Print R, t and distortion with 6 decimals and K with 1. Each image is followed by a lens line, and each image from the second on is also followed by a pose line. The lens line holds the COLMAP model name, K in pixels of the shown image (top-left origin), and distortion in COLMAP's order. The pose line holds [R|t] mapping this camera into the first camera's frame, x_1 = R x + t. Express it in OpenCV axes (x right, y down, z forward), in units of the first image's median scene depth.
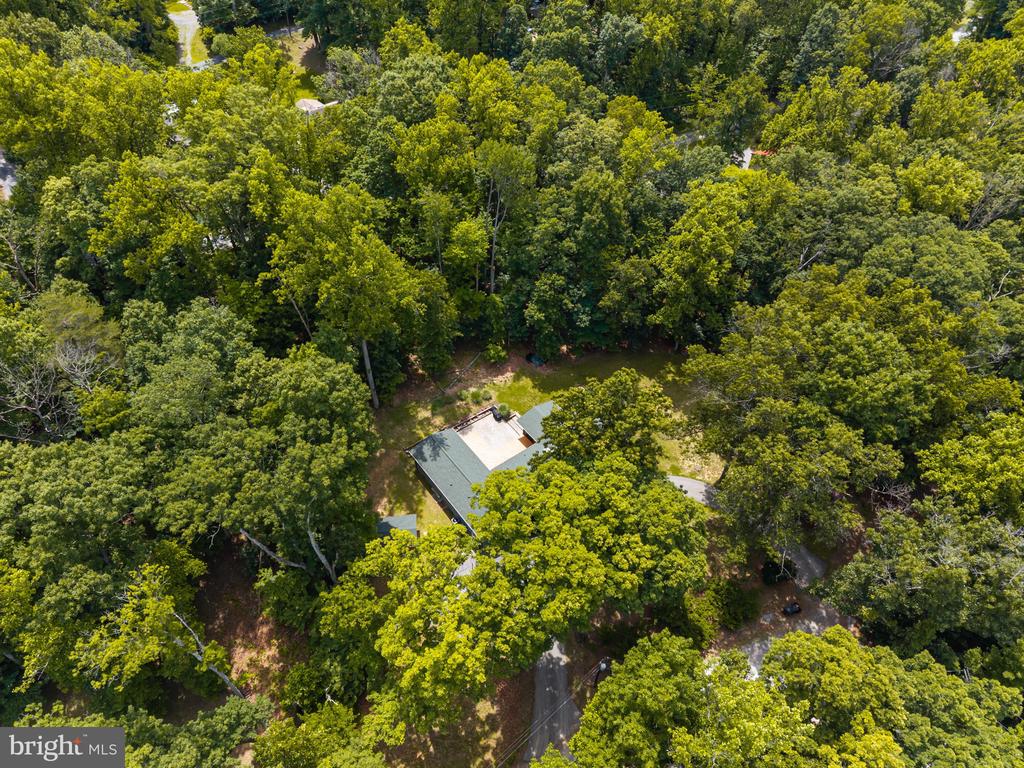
lens RADIAL K [[687.3, 0, 512.0], [0, 687.3, 384.0], [0, 0, 1]] dist [0.006881, -0.006098]
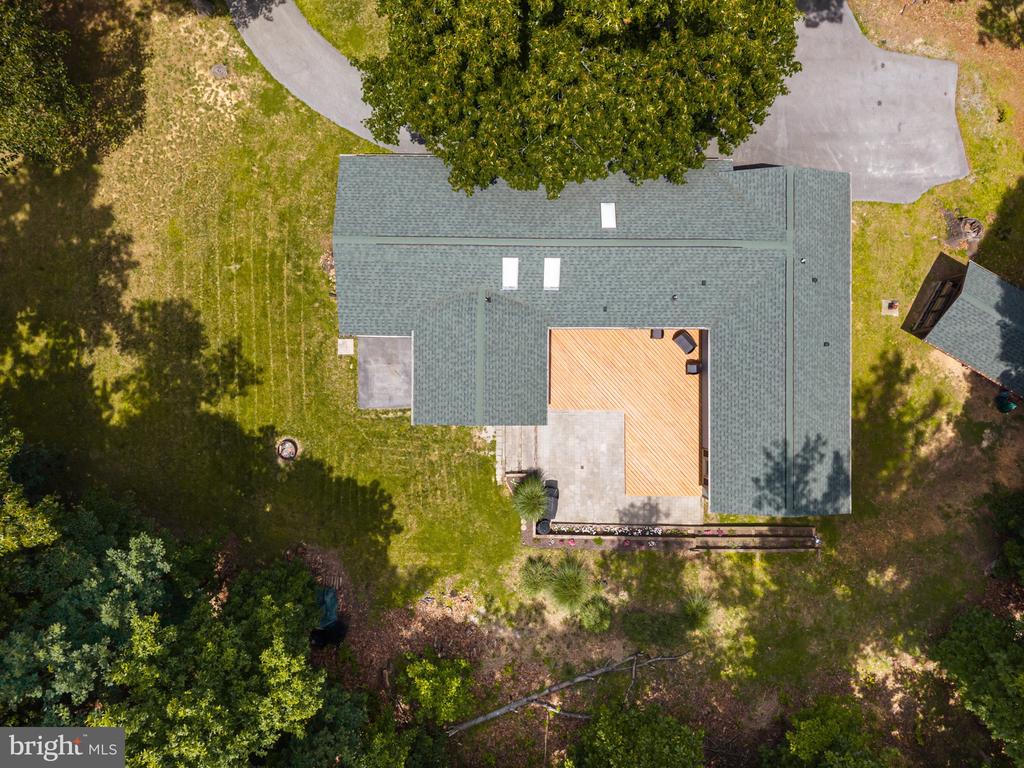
lens RADIAL K [[687.3, 0, 512.0], [0, 687.3, 384.0], [0, 0, 1]] dist [0.006881, -0.006098]
pose [[-0.800768, -0.598733, -0.017015, 0.036541], [0.420903, -0.582688, 0.695209, -0.174966], [-0.426159, 0.549539, 0.718606, 0.720540]]
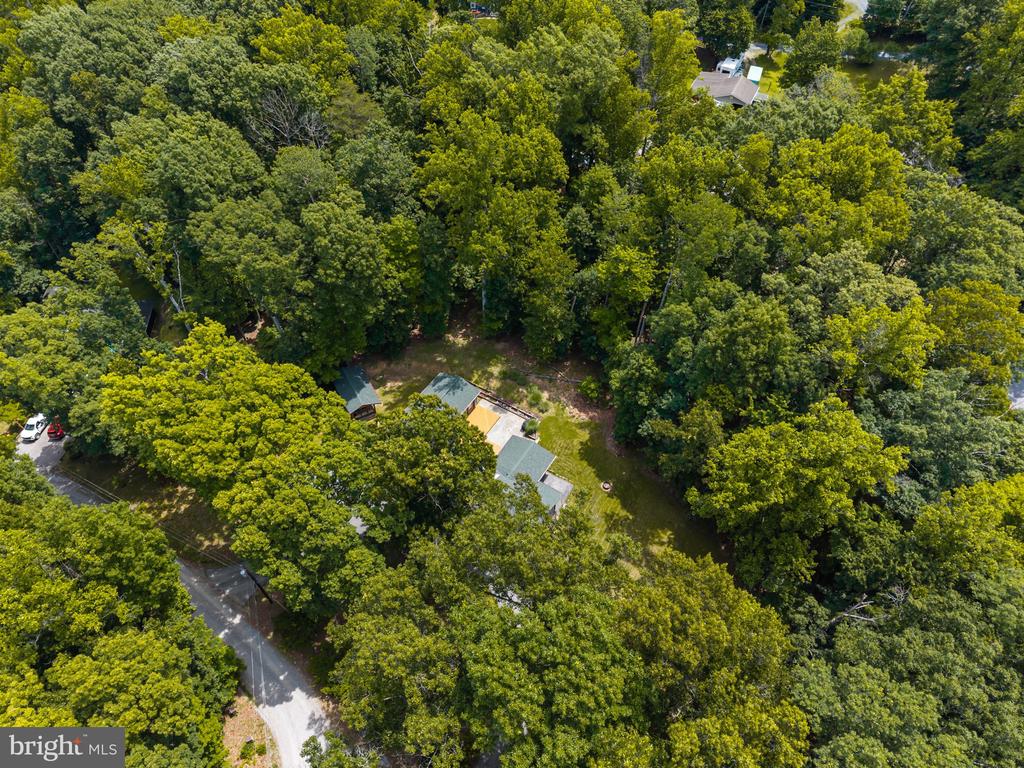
lens RADIAL K [[687.3, 0, 512.0], [0, 687.3, 384.0], [0, 0, 1]] dist [0.006881, -0.006098]
pose [[0.371652, 0.685201, -0.626398, 0.530041], [-0.681096, 0.659741, 0.317569, -0.281660], [0.630859, 0.308612, 0.711882, 0.292116]]
